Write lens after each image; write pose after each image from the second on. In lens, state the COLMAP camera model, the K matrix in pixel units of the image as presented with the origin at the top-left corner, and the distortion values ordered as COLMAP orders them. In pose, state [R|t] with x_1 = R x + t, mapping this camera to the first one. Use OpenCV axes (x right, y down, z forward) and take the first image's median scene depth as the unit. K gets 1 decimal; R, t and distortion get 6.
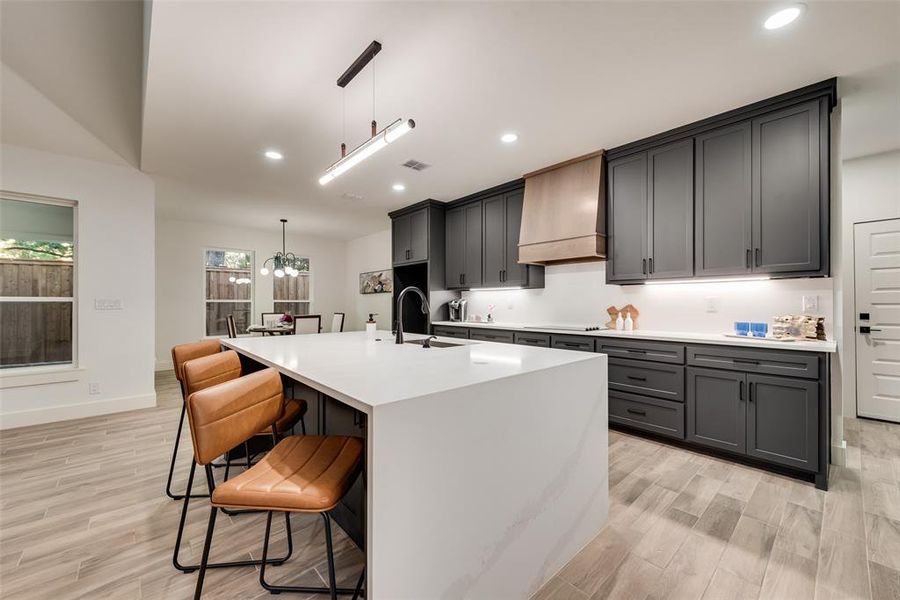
lens RADIAL K [[350.6, 0, 445.1], [0, 350.6, 301.6], [0, 0, 1]] dist [0.010165, -0.002337]
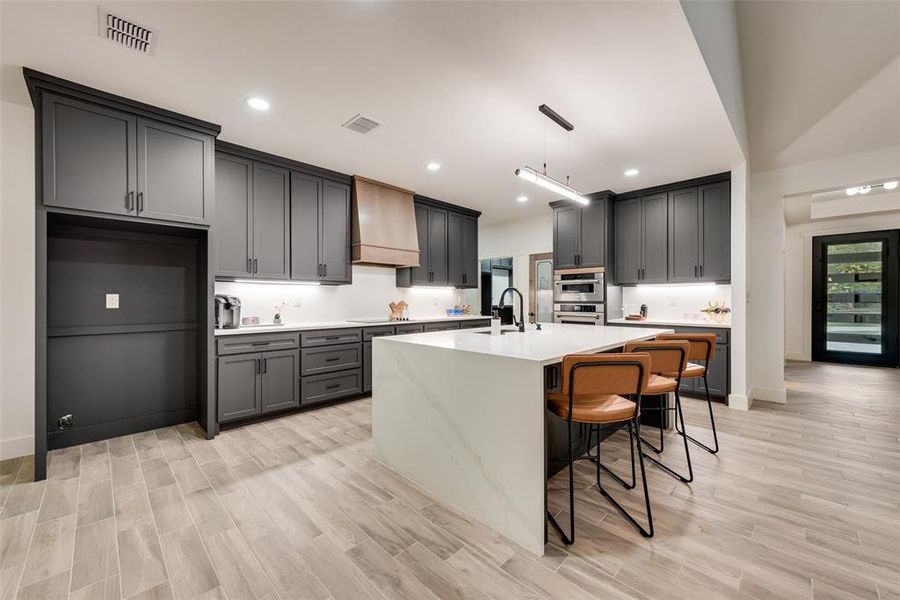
lens RADIAL K [[350.6, 0, 447.1], [0, 350.6, 298.4], [0, 0, 1]] dist [0.010165, -0.002337]
pose [[-0.056267, 0.002638, 0.998412, -0.908899], [-0.004574, 0.999985, -0.002900, 0.001858], [-0.998405, -0.004729, -0.056254, 0.878564]]
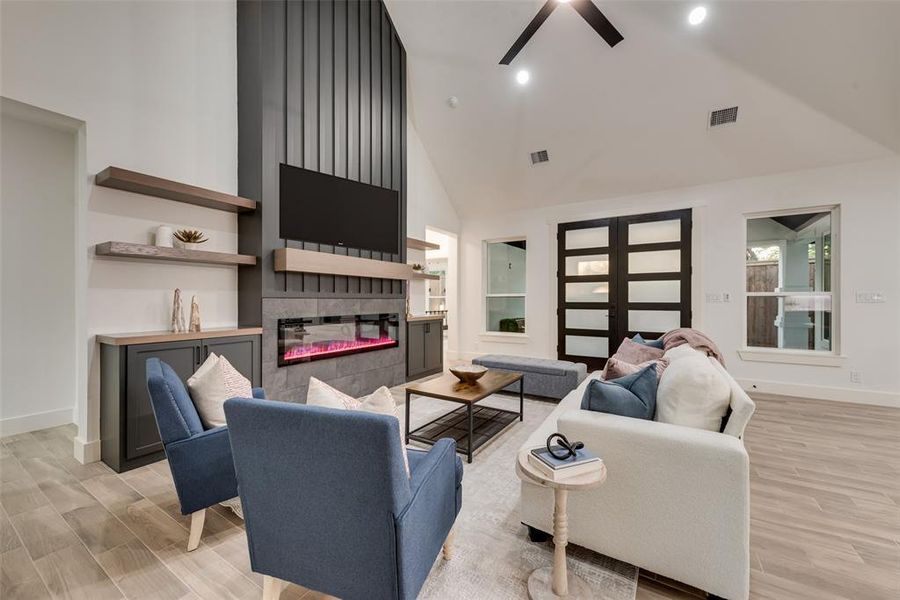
lens RADIAL K [[350.6, 0, 449.1], [0, 350.6, 299.1], [0, 0, 1]] dist [0.010165, -0.002337]
pose [[0.272224, -0.003016, -0.962229, -0.304294], [0.007029, 0.999975, -0.001146, 0.004179], [0.962208, -0.006451, 0.272238, -0.472868]]
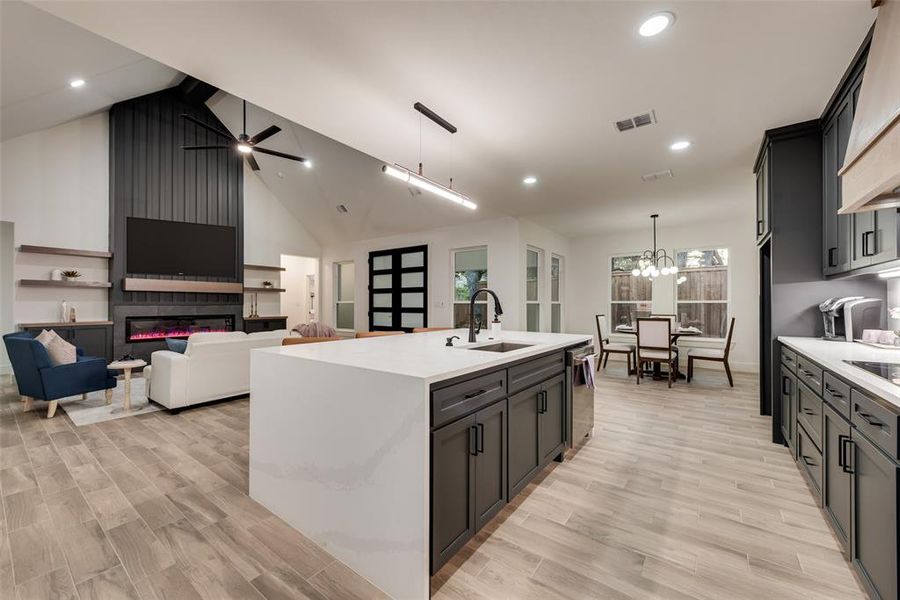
lens RADIAL K [[350.6, 0, 445.5], [0, 350.6, 301.5], [0, 0, 1]] dist [0.010165, -0.002337]
pose [[0.197511, -0.008630, -0.980263, 0.597246], [0.005920, 0.999954, -0.007611, 0.001699], [0.980283, -0.004300, 0.197553, 0.463338]]
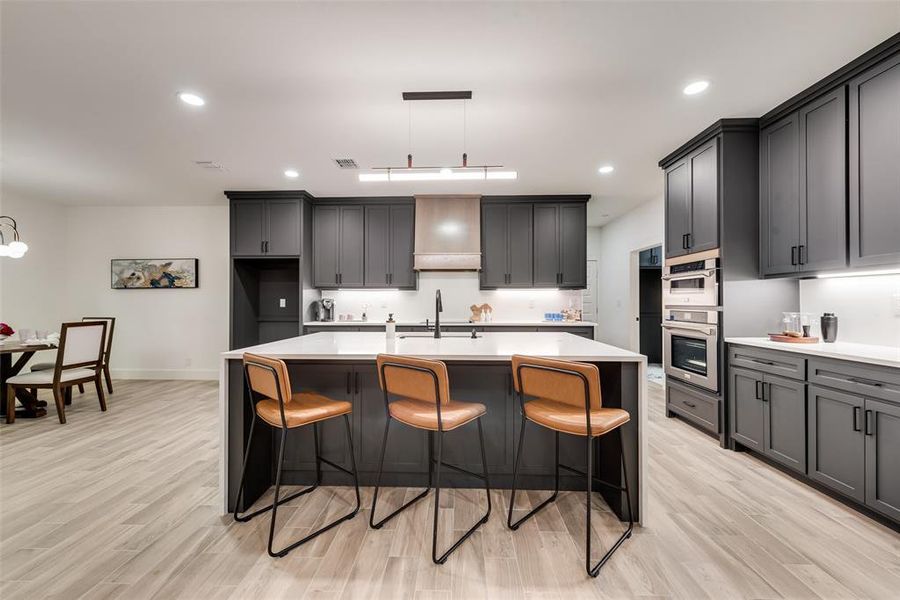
lens RADIAL K [[350.6, 0, 446.5], [0, 350.6, 299.2], [0, 0, 1]] dist [0.010165, -0.002337]
pose [[0.690197, 0.005514, 0.723601, -0.623786], [-0.004119, 0.999985, -0.003692, -0.003722], [-0.723610, -0.000432, 0.690209, 0.113979]]
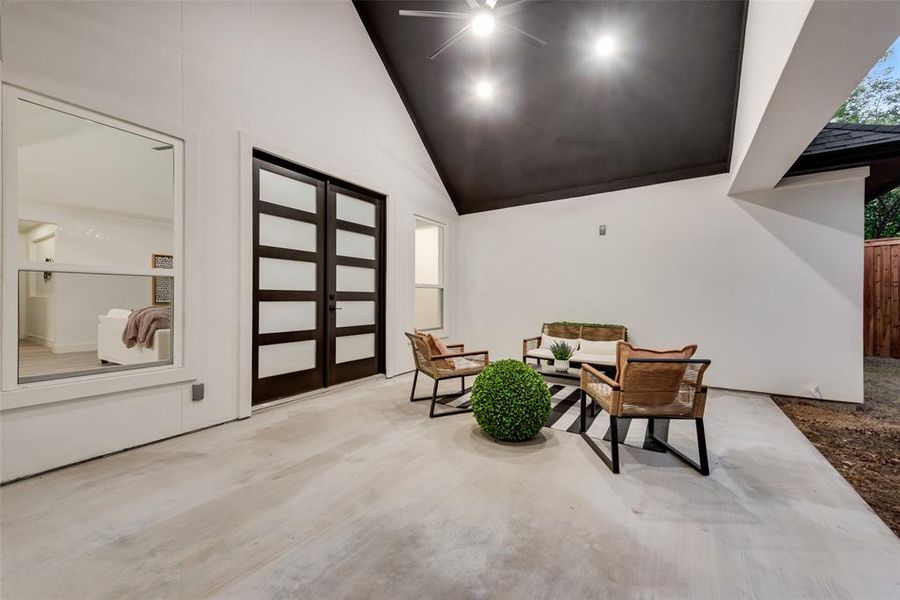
lens RADIAL K [[350.6, 0, 448.0], [0, 350.6, 297.3], [0, 0, 1]] dist [0.010165, -0.002337]
pose [[0.968411, -0.003366, 0.249336, -1.418716], [-0.000407, 0.999886, 0.015079, 0.022008], [-0.249358, -0.014704, 0.968300, -0.553152]]
